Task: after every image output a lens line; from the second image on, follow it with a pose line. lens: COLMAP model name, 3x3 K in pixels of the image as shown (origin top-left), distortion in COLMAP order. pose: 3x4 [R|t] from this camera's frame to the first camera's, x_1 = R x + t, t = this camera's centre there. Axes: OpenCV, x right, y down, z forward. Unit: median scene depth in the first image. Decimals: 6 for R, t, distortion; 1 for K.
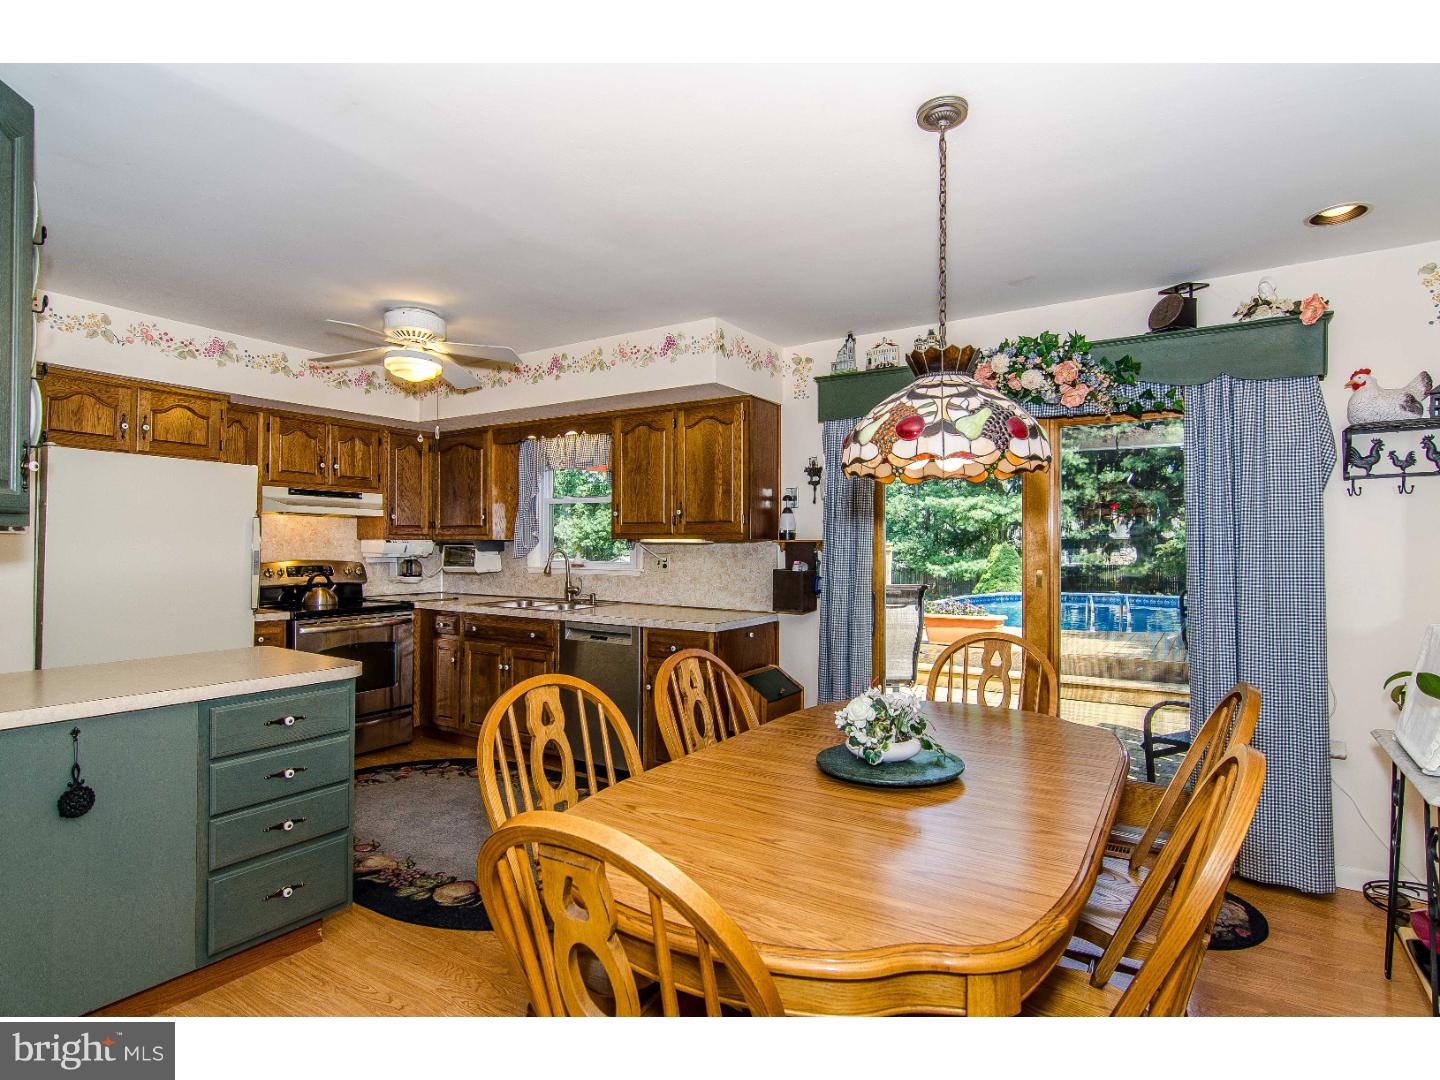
lens RADIAL K [[754.1, 0, 733.4], [0, 754.1, 539.7], [0, 0, 1]] dist [0.001732, 0.000428]
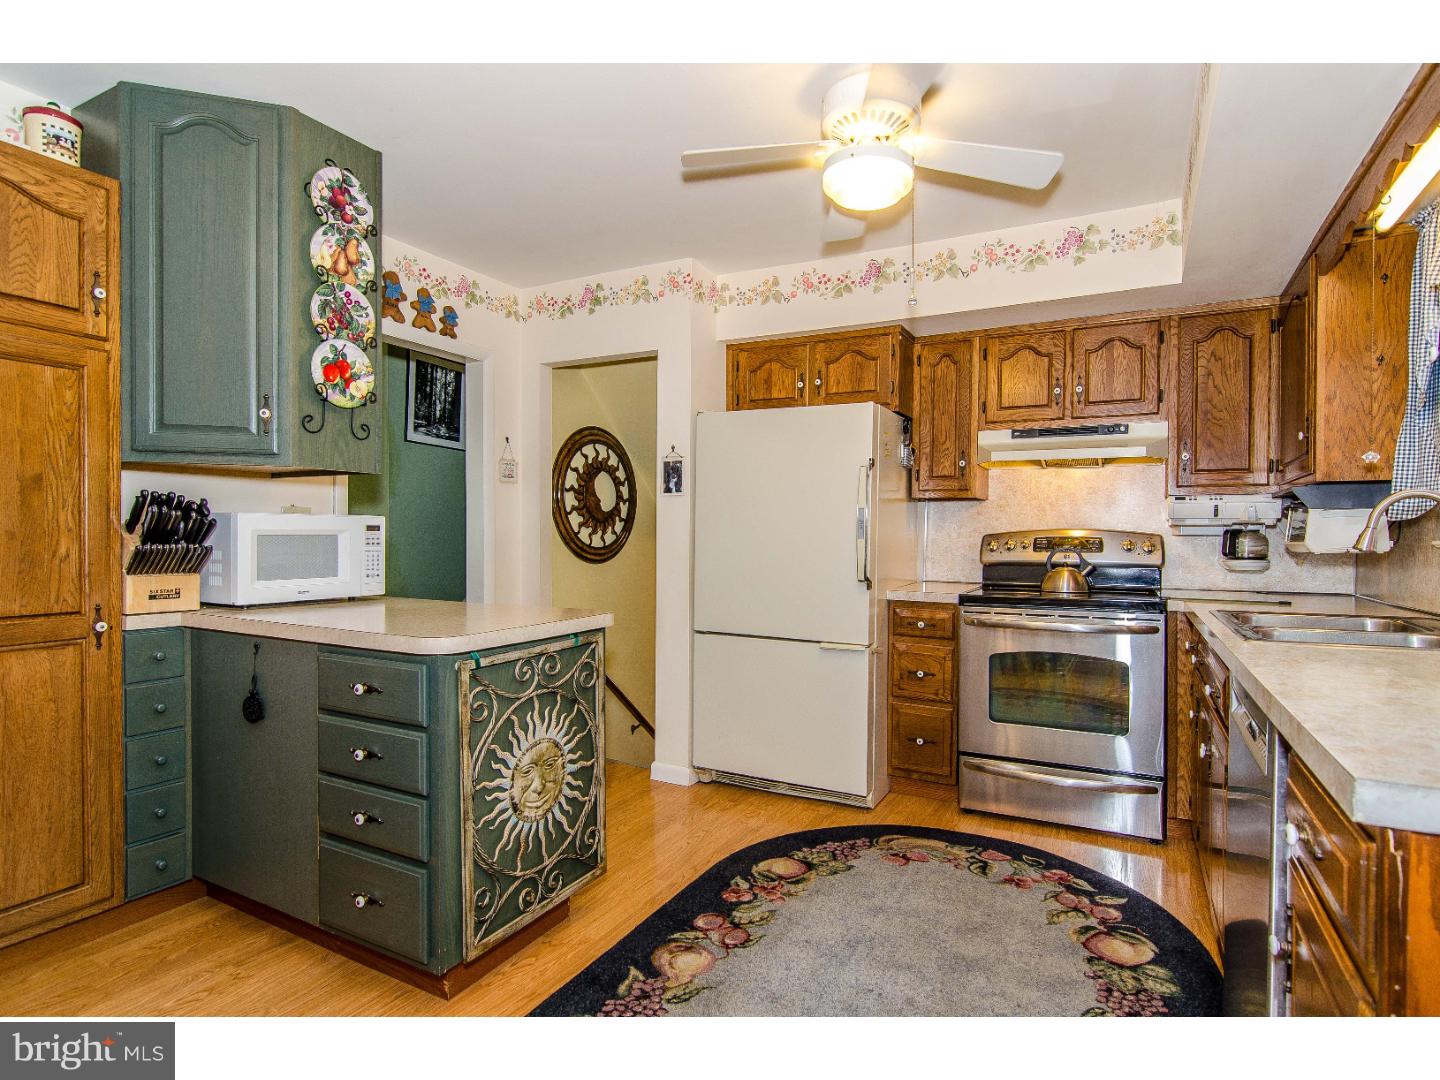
lens RADIAL K [[754.1, 0, 729.7], [0, 754.1, 539.7], [0, 0, 1]] dist [0.001732, 0.000428]
pose [[0.089886, -0.000892, -0.995952, 0.138088], [-0.000028, 1.000000, -0.000898, 0.044803], [0.995952, 0.000108, 0.089886, 0.730960]]
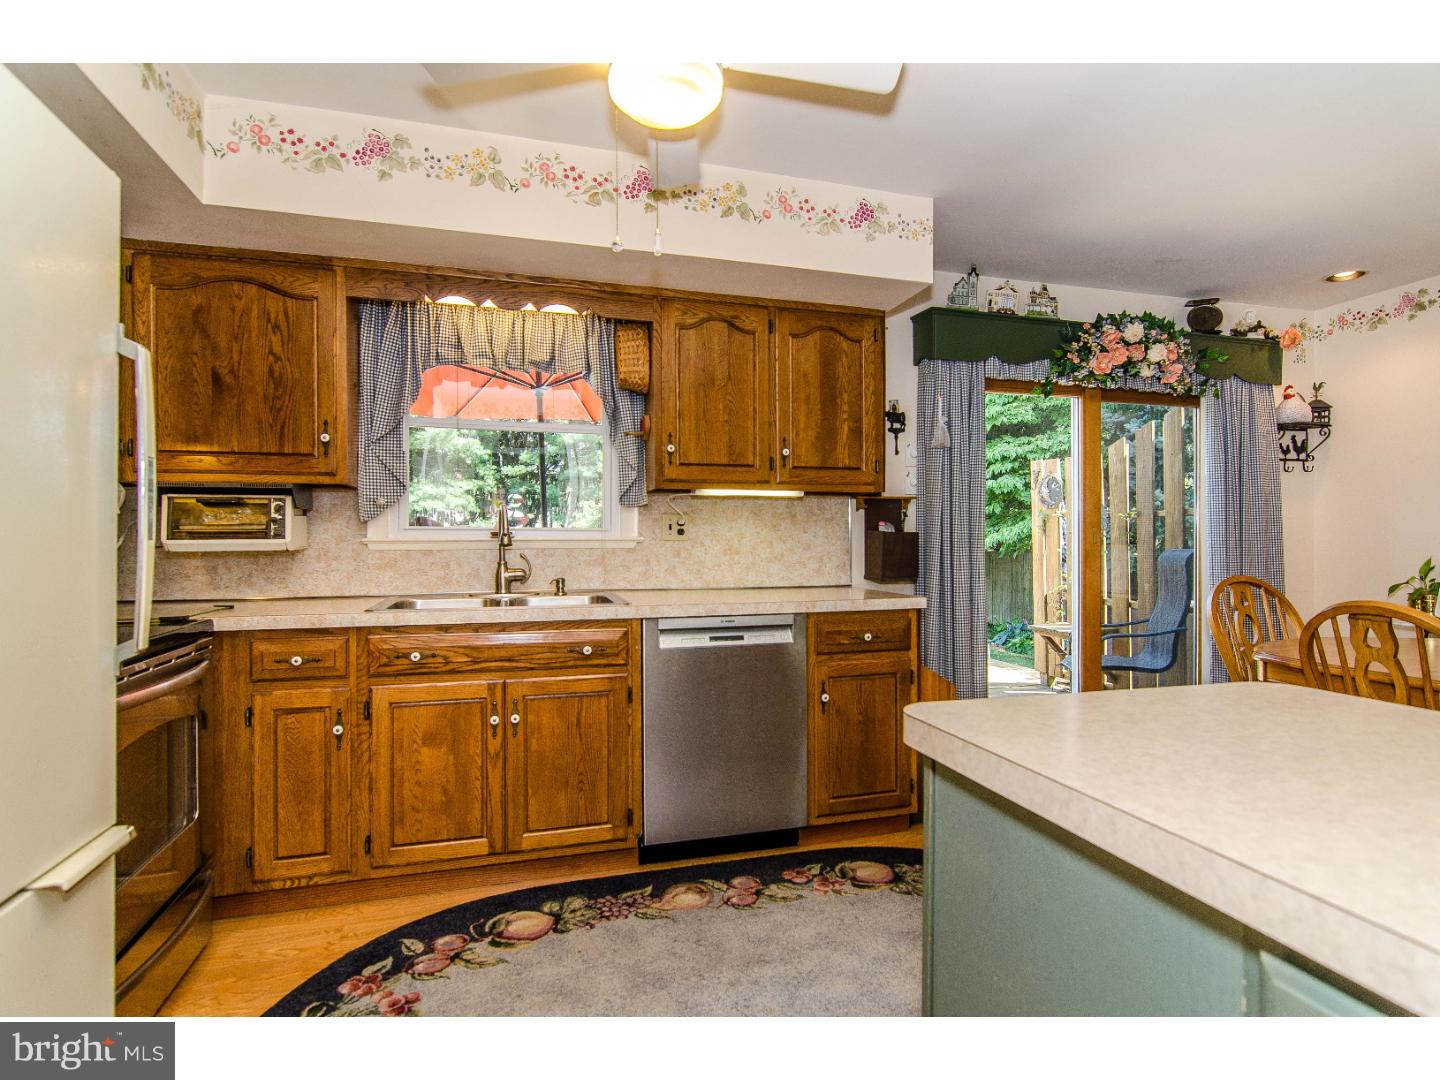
lens RADIAL K [[754.1, 0, 726.7], [0, 754.1, 540.1], [0, 0, 1]] dist [0.001732, 0.000428]
pose [[0.648556, -0.006992, 0.761135, -0.660021], [0.001193, 0.999966, 0.008170, 0.041493], [-0.761166, -0.004391, 0.648543, 0.581549]]
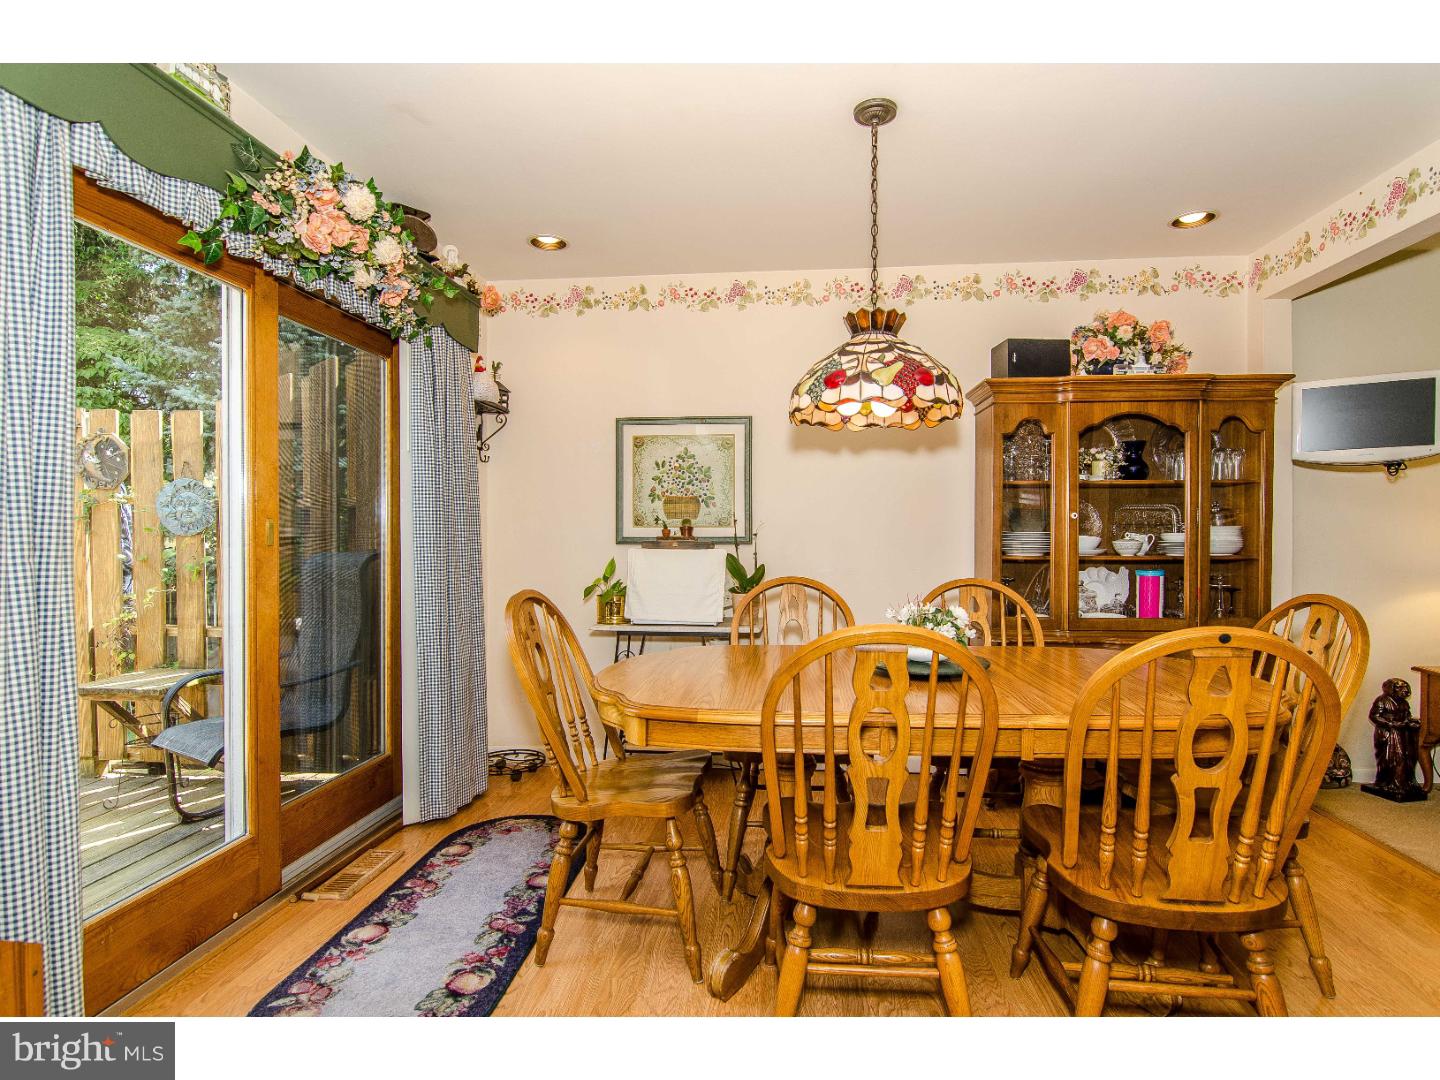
lens RADIAL K [[754.1, 0, 727.2], [0, 754.1, 544.6], [0, 0, 1]] dist [0.001732, 0.000428]
pose [[-0.463987, -0.008164, 0.885804, -0.294797], [-0.008324, 0.999954, 0.004856, 0.048412], [-0.885803, -0.005120, -0.464034, 0.804039]]
